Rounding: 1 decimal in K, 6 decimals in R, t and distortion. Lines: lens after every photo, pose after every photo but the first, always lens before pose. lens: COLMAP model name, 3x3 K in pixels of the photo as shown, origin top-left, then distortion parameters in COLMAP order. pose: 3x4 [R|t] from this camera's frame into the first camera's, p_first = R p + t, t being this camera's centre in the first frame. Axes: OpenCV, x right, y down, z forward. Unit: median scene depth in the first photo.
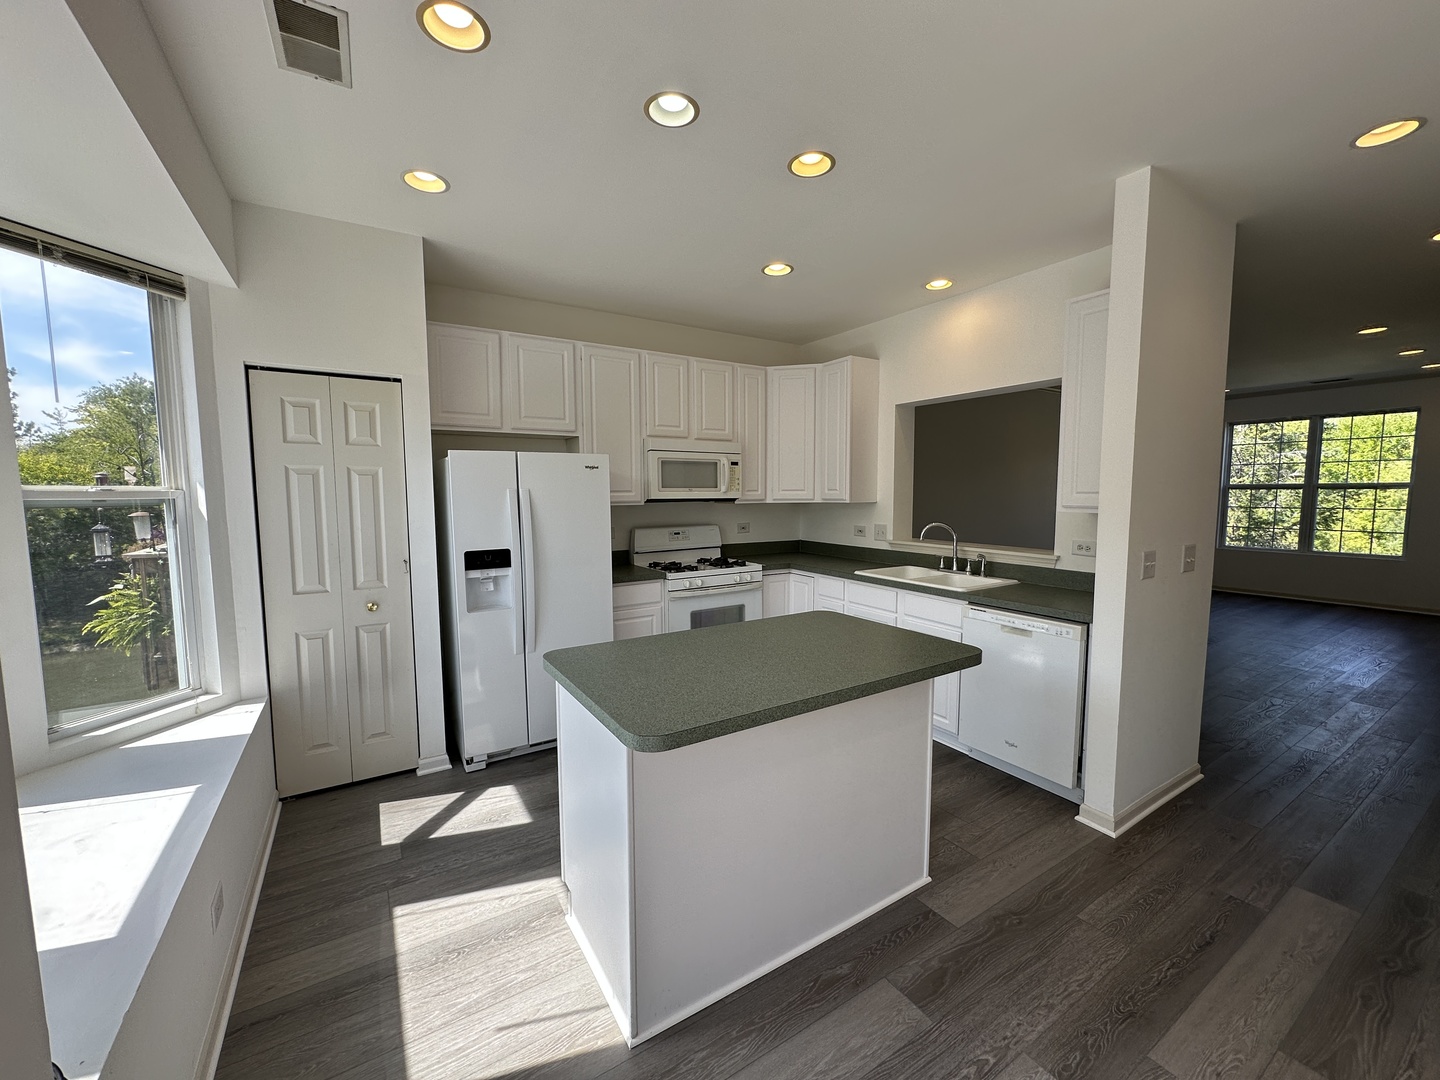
lens RADIAL K [[576.9, 0, 721.2], [0, 576.9, 539.0], [0, 0, 1]] dist [-0.003173, -0.000041]
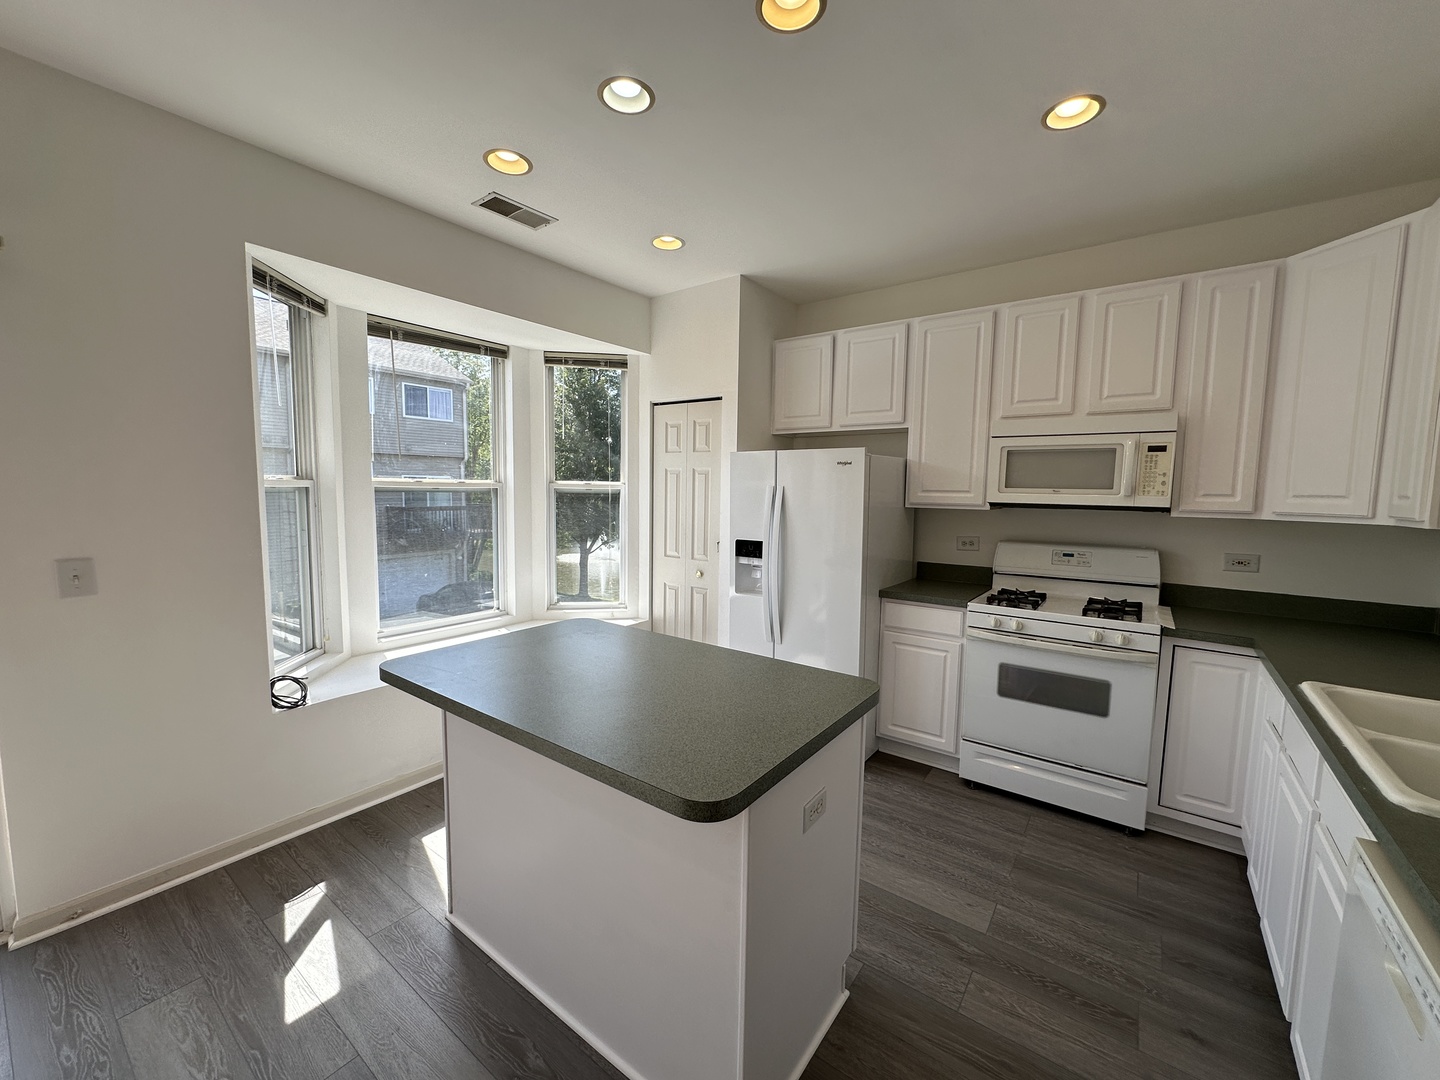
lens RADIAL K [[576.9, 0, 719.8], [0, 576.9, 540.2], [0, 0, 1]] dist [-0.003173, -0.000041]
pose [[0.361457, 0.095175, -0.927518, 0.450391], [-0.093609, 0.993455, 0.065461, -0.036433], [0.927678, 0.063163, 0.368001, 0.397941]]
